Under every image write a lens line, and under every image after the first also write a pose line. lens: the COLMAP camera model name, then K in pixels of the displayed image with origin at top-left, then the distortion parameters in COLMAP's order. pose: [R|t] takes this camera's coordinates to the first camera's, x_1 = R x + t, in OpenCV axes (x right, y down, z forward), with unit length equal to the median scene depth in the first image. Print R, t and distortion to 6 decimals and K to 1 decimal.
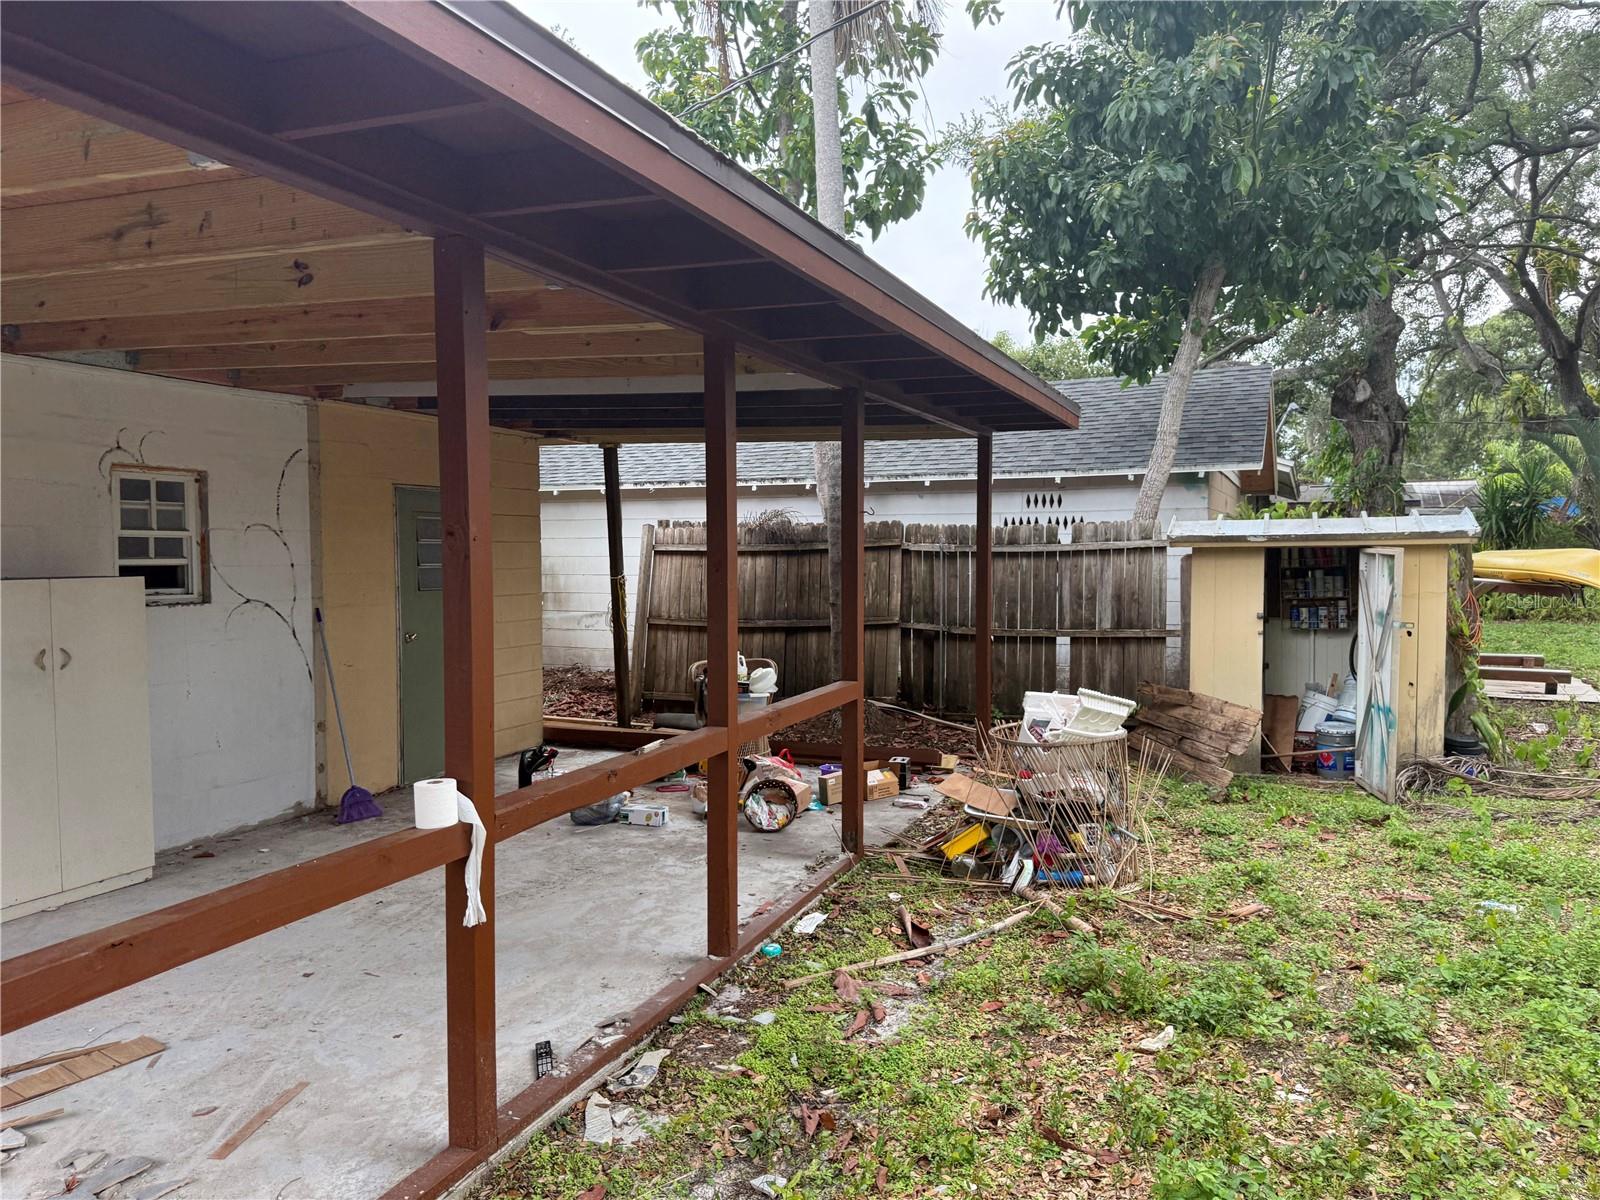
lens RADIAL K [[1120.1, 0, 804.2], [0, 1120.1, 605.6], [0, 0, 1]] dist [0.113969, -0.172799]
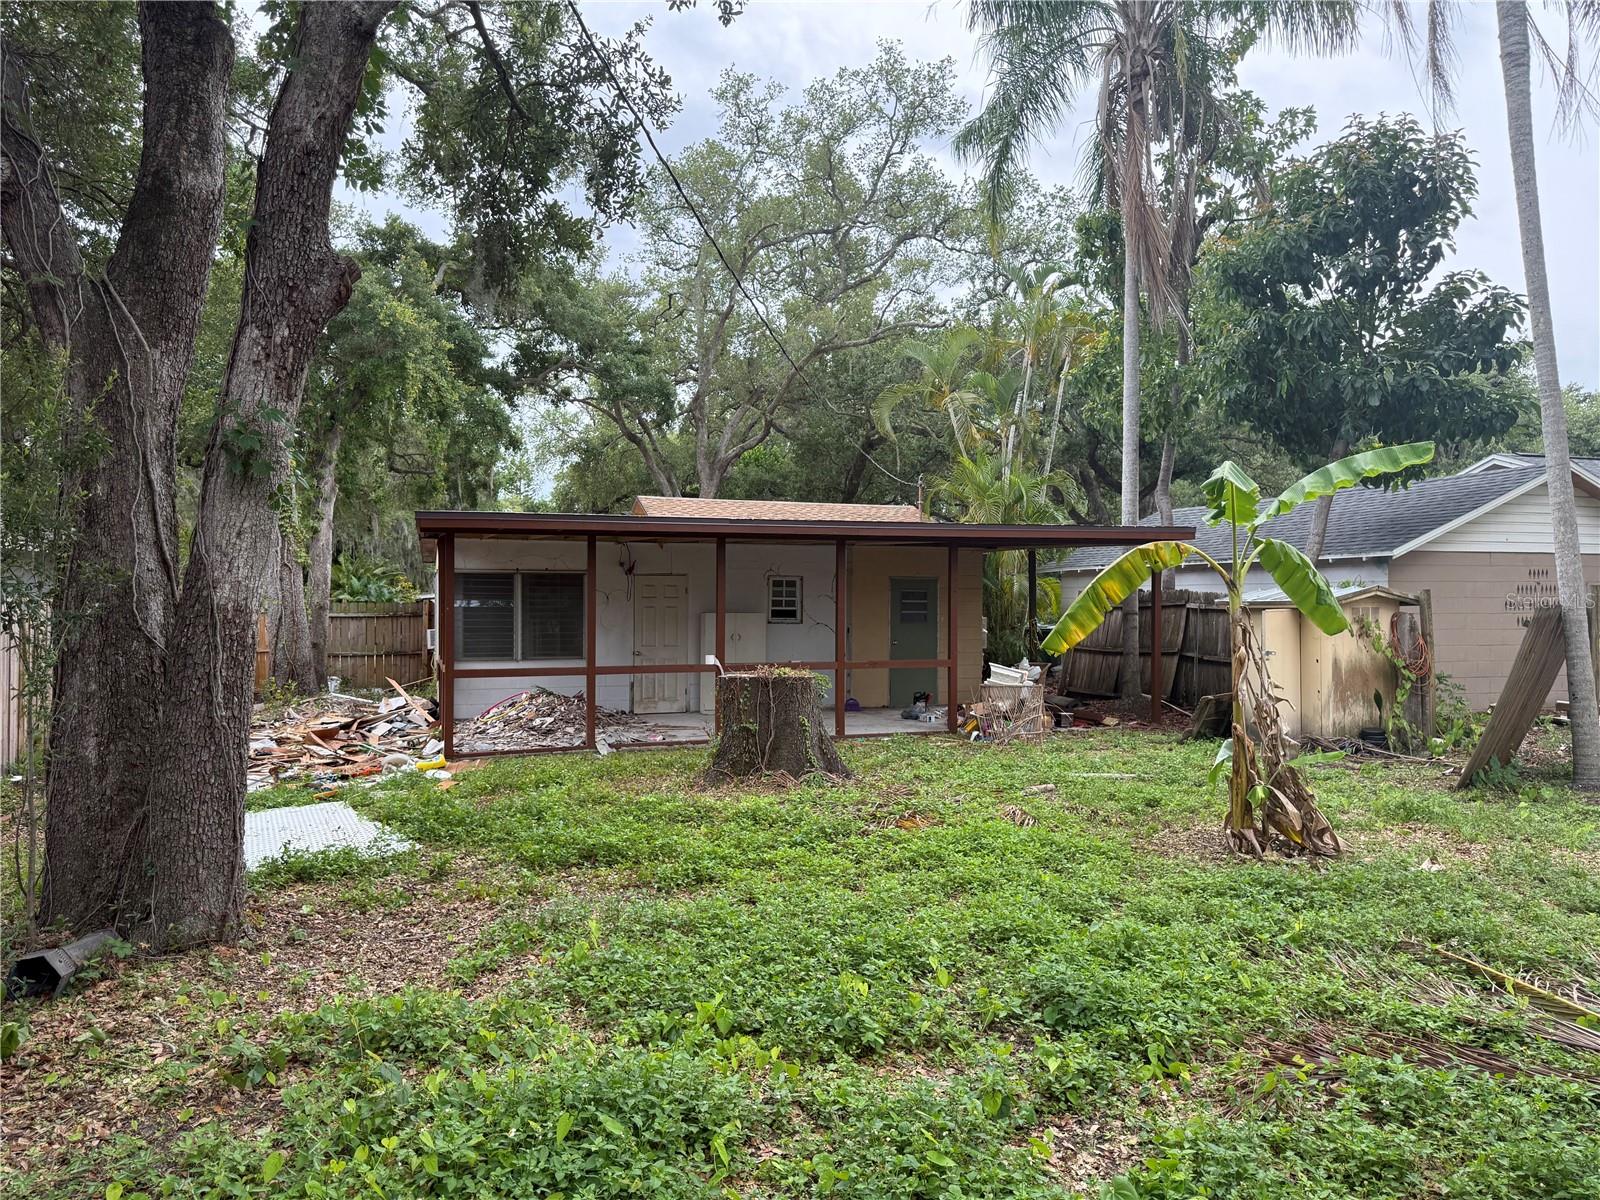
lens RADIAL K [[1120.1, 0, 804.2], [0, 1120.1, 605.6], [0, 0, 1]] dist [0.113969, -0.172799]
pose [[0.665074, 0.010010, -0.746710, 1.378146], [-0.045377, 0.998604, -0.027029, 0.025327], [0.745397, 0.051860, 0.664600, -0.735900]]
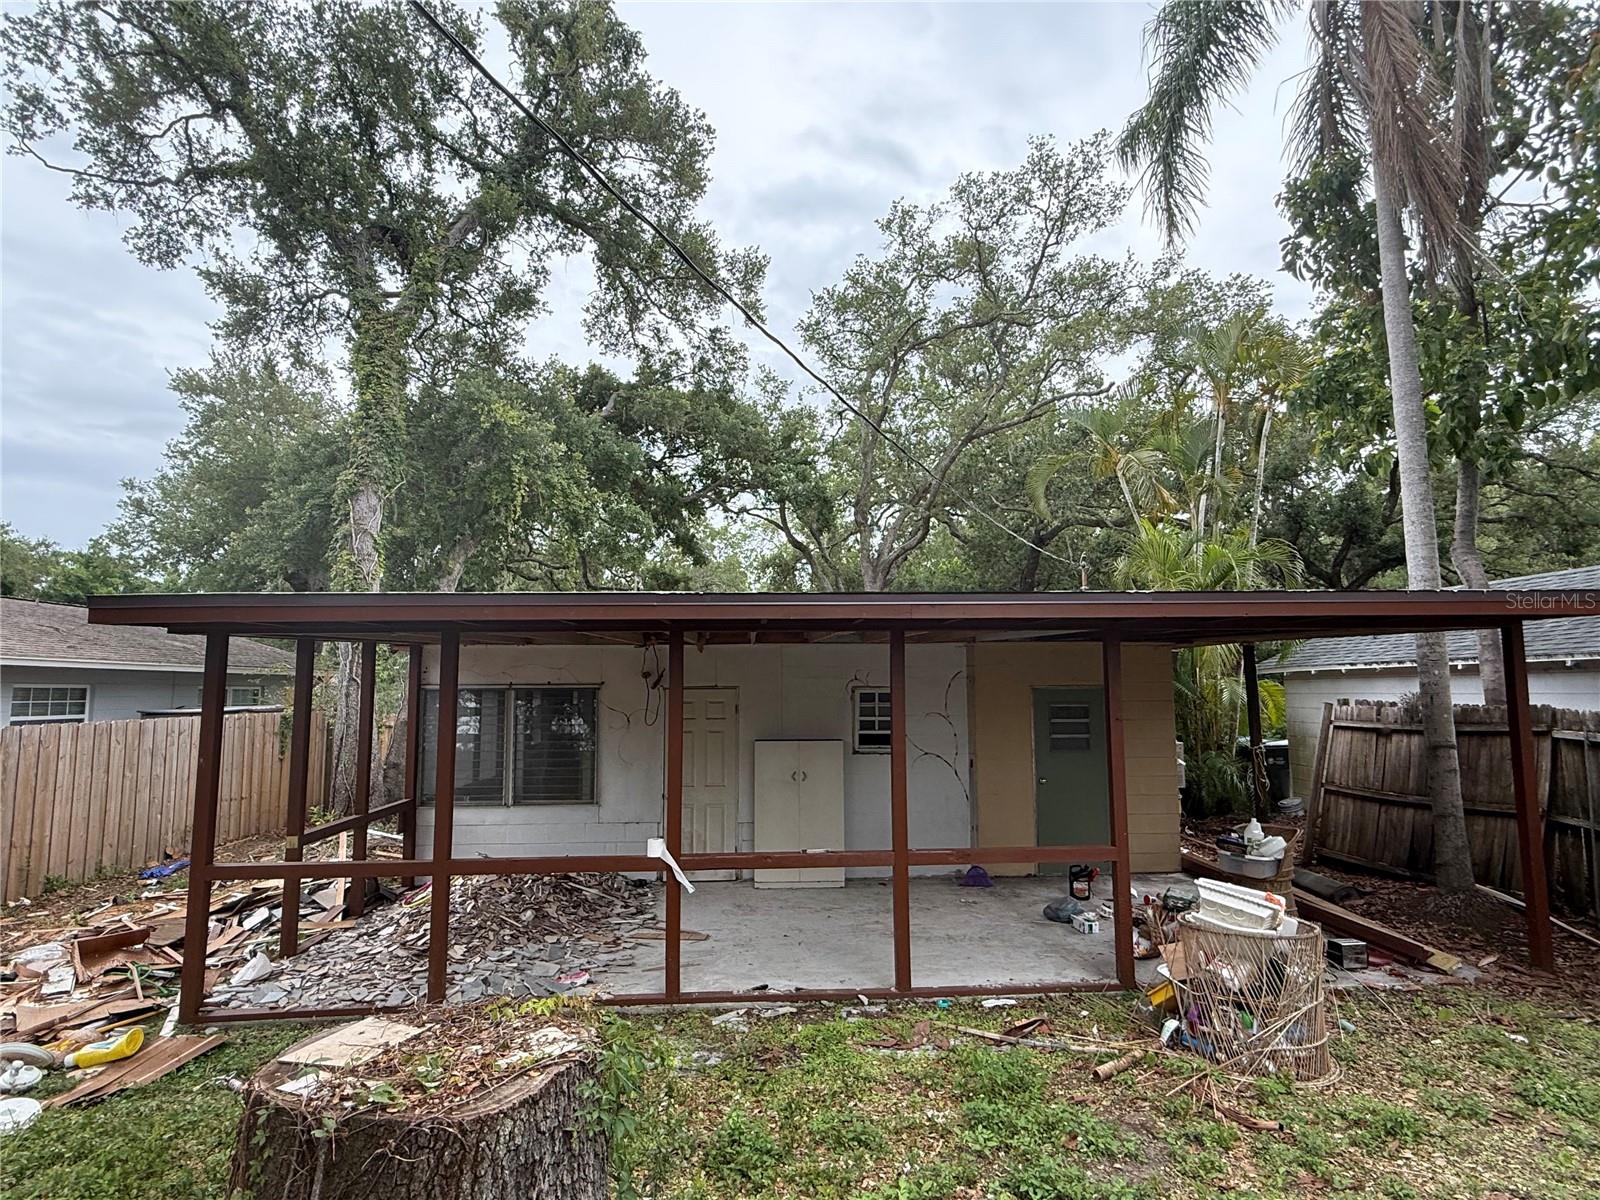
lens RADIAL K [[842.0, 0, 800.0], [0, 842.0, 600.0], [0, 0, 1]] dist [0.003387, 0.000303]
pose [[0.448749, -0.094717, -0.888624, 0.652999], [-0.044373, 0.990779, -0.128014, -0.064747], [0.892556, 0.096877, 0.440408, 0.157572]]
